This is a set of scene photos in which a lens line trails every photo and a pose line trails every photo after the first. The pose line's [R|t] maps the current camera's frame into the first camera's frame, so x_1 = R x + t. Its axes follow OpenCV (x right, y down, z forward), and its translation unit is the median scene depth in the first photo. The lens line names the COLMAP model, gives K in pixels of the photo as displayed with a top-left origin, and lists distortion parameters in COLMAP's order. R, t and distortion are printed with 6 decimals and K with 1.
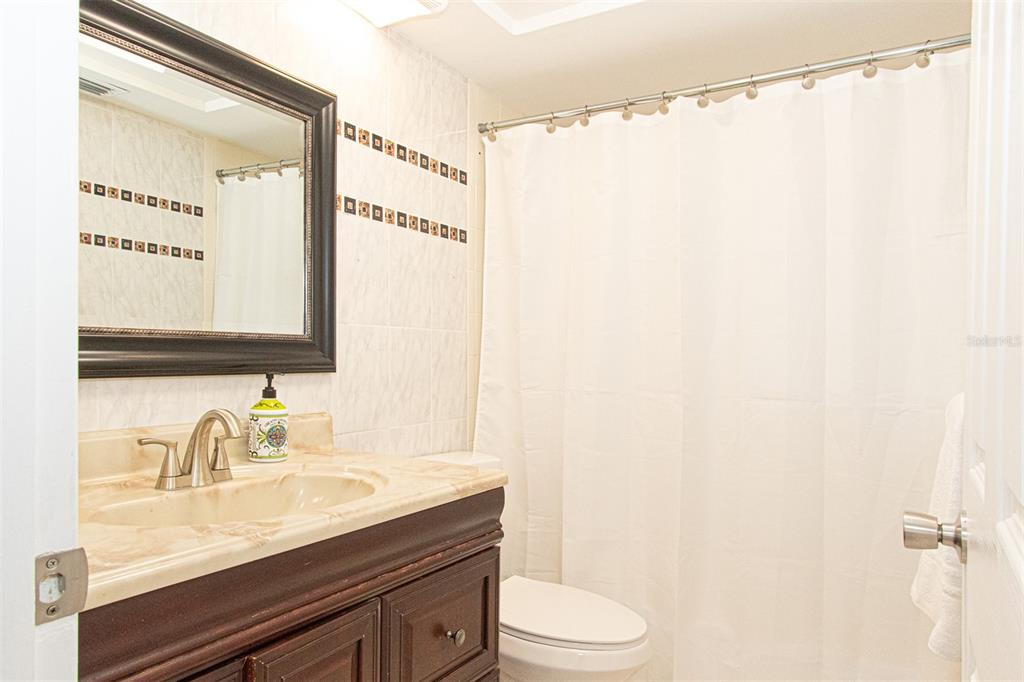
lens RADIAL K [[651.6, 0, 516.3], [0, 651.6, 342.8], [0, 0, 1]] dist [0.005288, 0.001806]
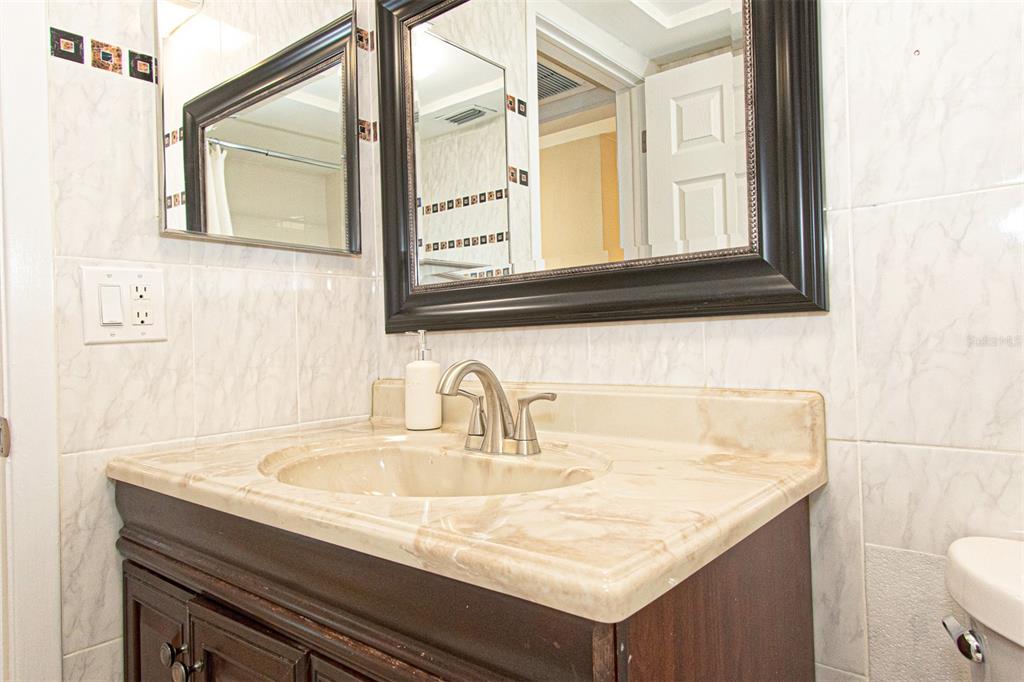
lens RADIAL K [[679.7, 0, 512.0], [0, 679.7, 341.0], [0, 0, 1]] dist [0.041835, 0.000926]
pose [[-0.165480, -0.024156, -0.985917, 0.357045], [0.034043, 0.998964, -0.030189, 0.098970], [0.985625, -0.038559, -0.164486, 1.121361]]
